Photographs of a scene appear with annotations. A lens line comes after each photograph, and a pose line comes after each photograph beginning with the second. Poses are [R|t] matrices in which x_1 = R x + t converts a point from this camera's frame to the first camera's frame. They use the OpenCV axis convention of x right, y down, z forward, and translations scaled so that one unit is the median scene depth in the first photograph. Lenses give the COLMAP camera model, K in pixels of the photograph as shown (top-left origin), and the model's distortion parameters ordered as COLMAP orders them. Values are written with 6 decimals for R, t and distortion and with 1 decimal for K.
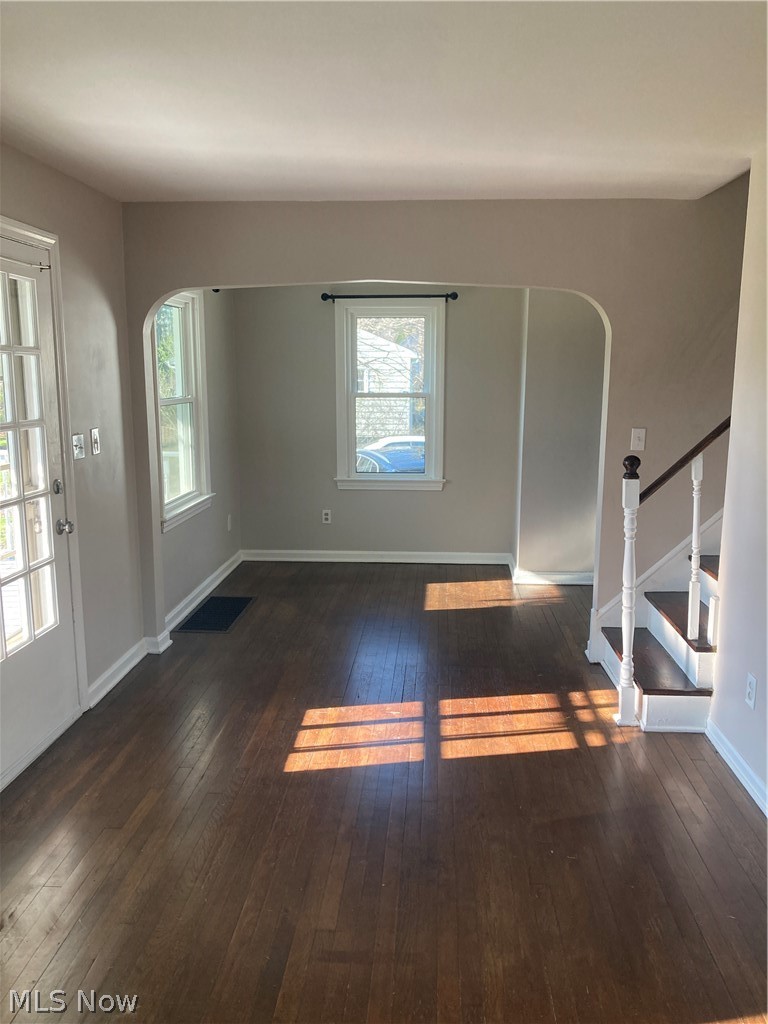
lens RADIAL K [[846.4, 0, 385.3], [0, 846.4, 514.1], [0, 0, 1]] dist [0.037826, -0.051049]
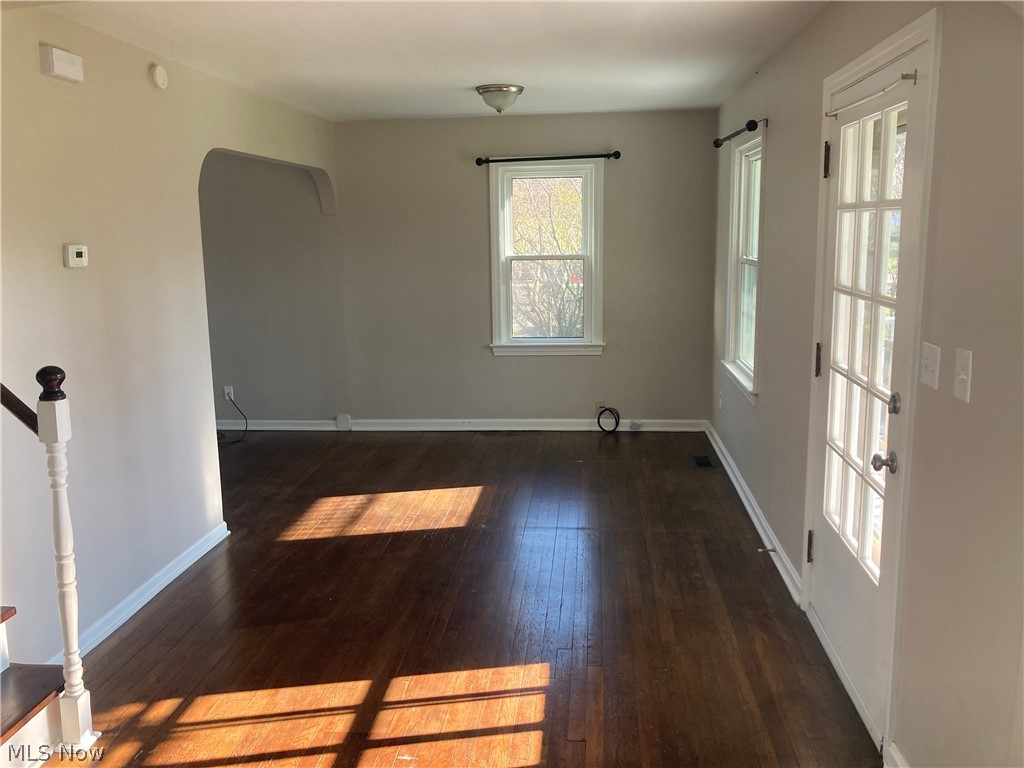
lens RADIAL K [[846.4, 0, 515.1], [0, 846.4, 377.8], [0, 0, 1]] dist [0.037826, -0.051049]
pose [[-0.999409, 0.004965, 0.034001, -0.109806], [0.016223, 0.940450, 0.339544, -0.296405], [-0.030290, 0.339895, -0.939975, 1.700610]]
